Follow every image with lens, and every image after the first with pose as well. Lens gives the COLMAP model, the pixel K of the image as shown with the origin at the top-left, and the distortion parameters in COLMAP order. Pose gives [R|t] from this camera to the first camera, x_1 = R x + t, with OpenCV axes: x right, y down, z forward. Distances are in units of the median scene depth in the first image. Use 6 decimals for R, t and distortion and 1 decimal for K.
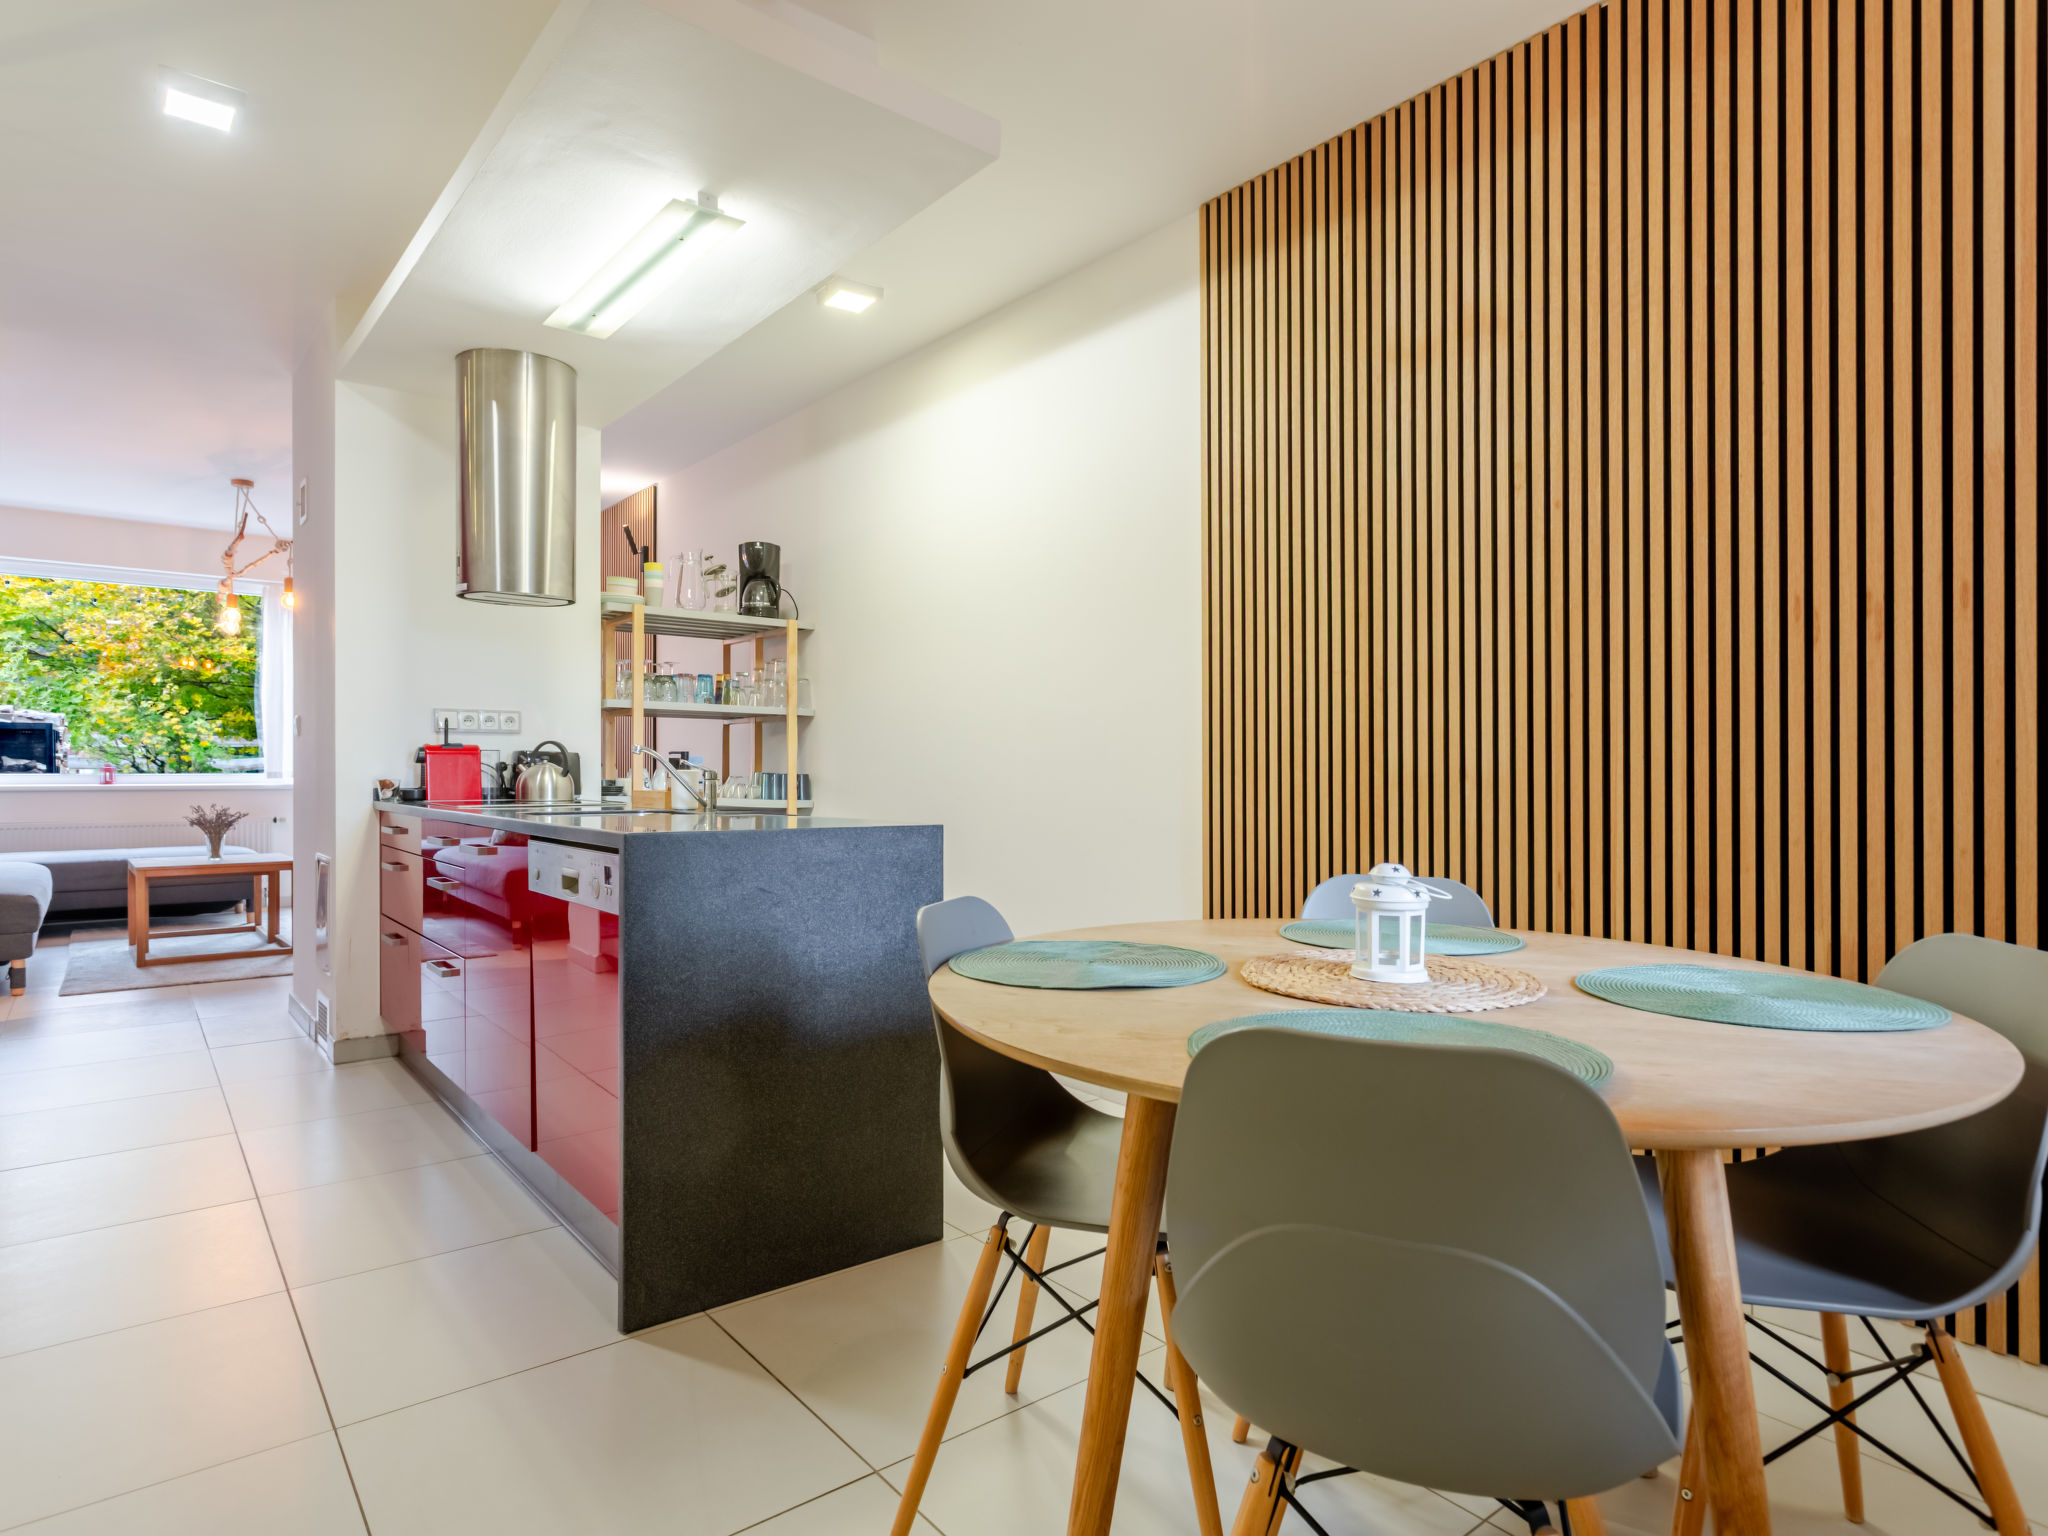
lens RADIAL K [[1158.1, 0, 1125.1], [0, 1158.1, 766.2], [0, 0, 1]] dist [-0.001144, 0.001755]
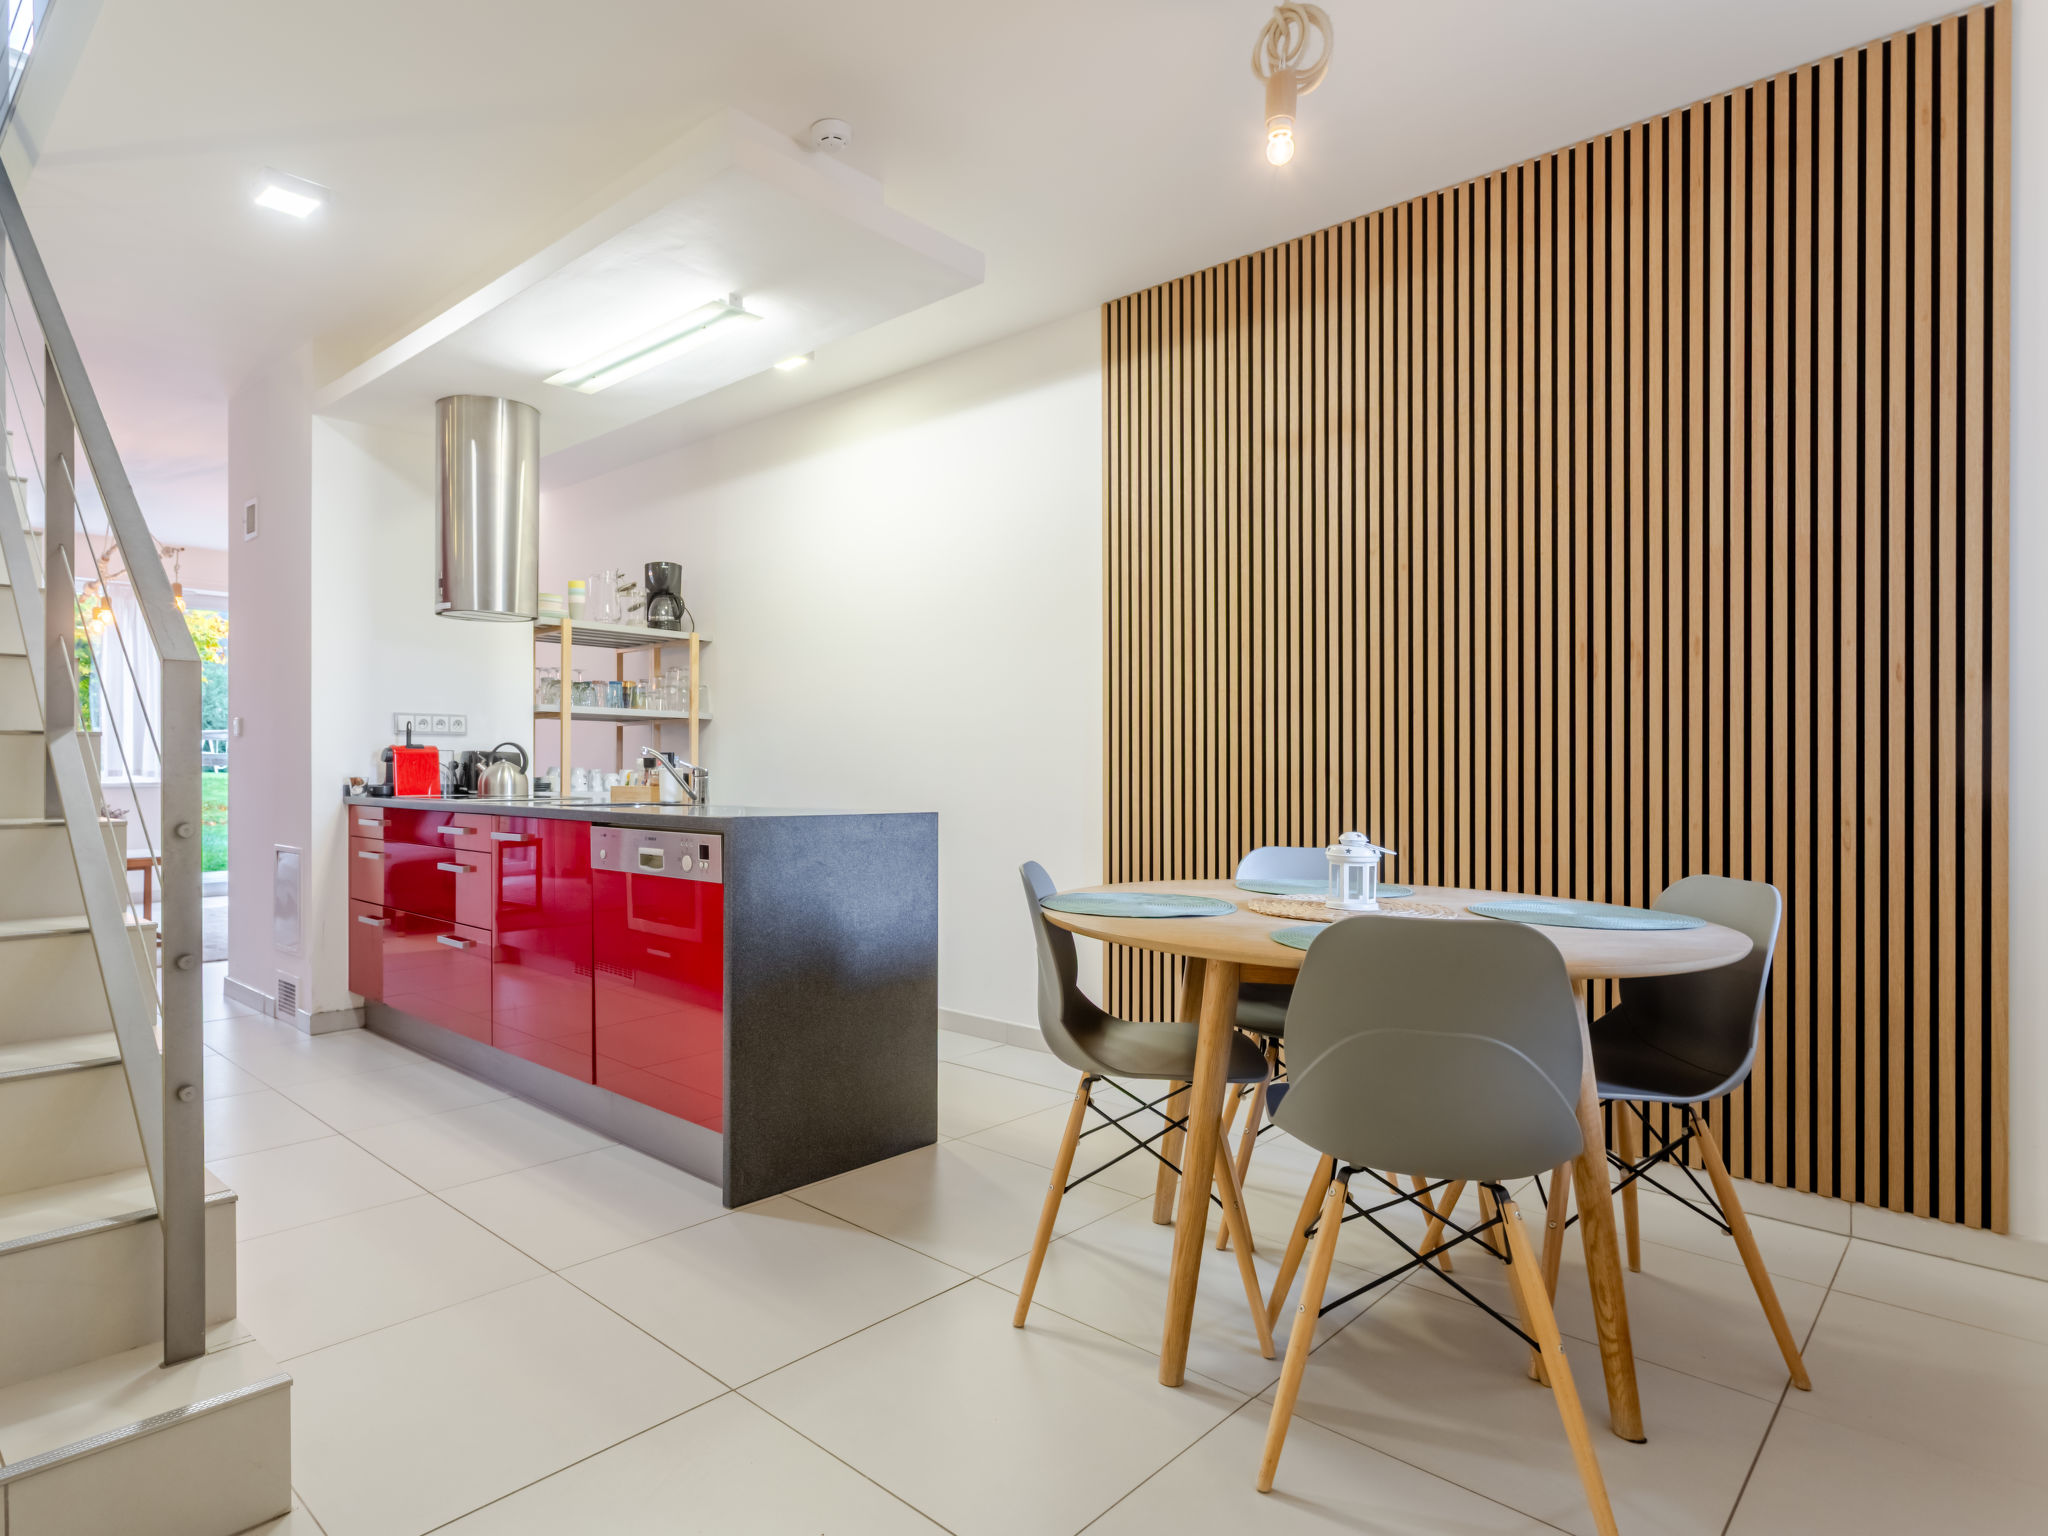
lens RADIAL K [[1127.0, 0, 1024.0], [0, 1127.0, 768.0], [0, 0, 1]] dist [-0.003854, -0.000595]
pose [[0.992987, -0.000370, 0.118221, -0.157414], [-0.000071, 0.999993, 0.003721, -0.001379], [-0.118222, -0.003703, 0.992980, -0.167912]]
